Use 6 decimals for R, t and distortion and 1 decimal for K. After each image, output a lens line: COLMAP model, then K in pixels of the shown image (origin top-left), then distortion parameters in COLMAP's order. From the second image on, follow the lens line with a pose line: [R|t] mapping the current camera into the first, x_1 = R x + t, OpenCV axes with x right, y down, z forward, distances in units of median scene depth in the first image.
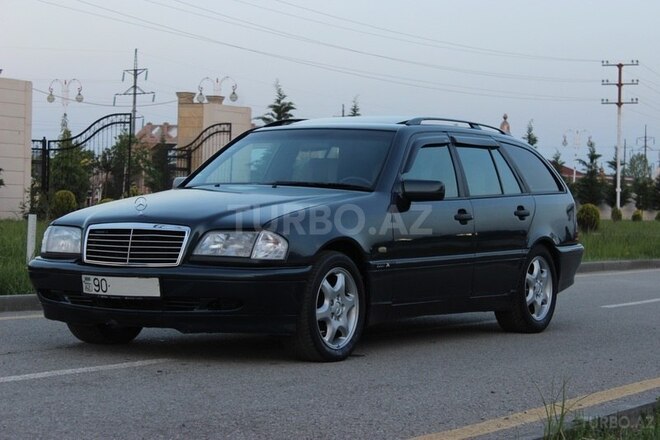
lens RADIAL K [[1592.4, 0, 330.0], [0, 1592.4, 220.0], [0, 0, 1]] dist [0.021112, 0.101848]
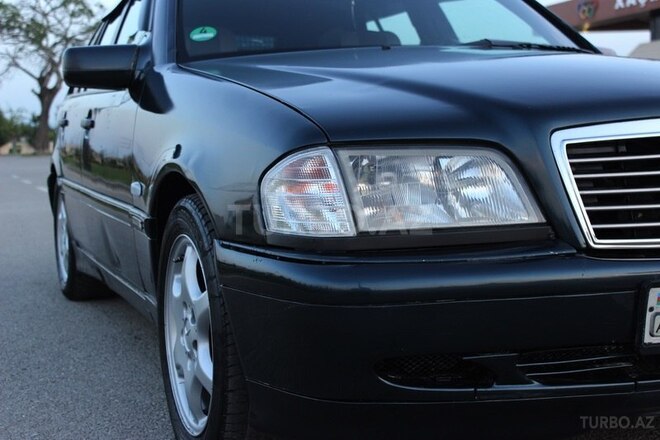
lens RADIAL K [[1037.6, 0, 330.0], [0, 1037.6, 220.0], [0, 0, 1]] dist [-0.011853, 0.087669]
pose [[0.593683, -0.102492, 0.798146, -0.355877], [0.051989, 0.994669, 0.089057, 0.000074], [-0.803018, -0.011376, 0.595846, 0.941687]]
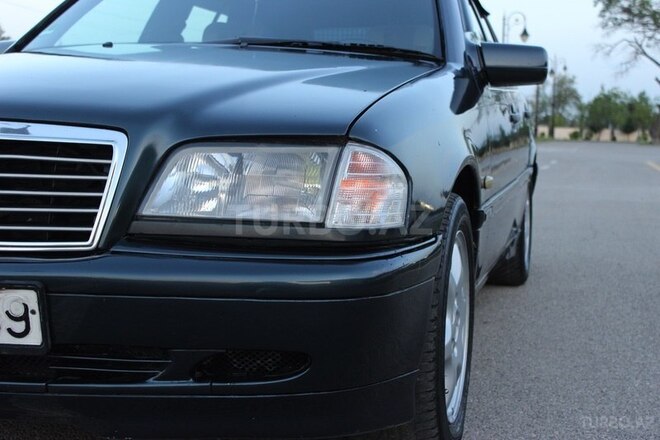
lens RADIAL K [[1037.6, 0, 330.0], [0, 1037.6, 220.0], [0, 0, 1]] dist [-0.011853, 0.087669]
pose [[0.958859, -0.017282, 0.283355, -0.107778], [-0.007491, 0.996257, 0.086112, 0.003648], [-0.283783, -0.084692, 0.955141, 0.769458]]
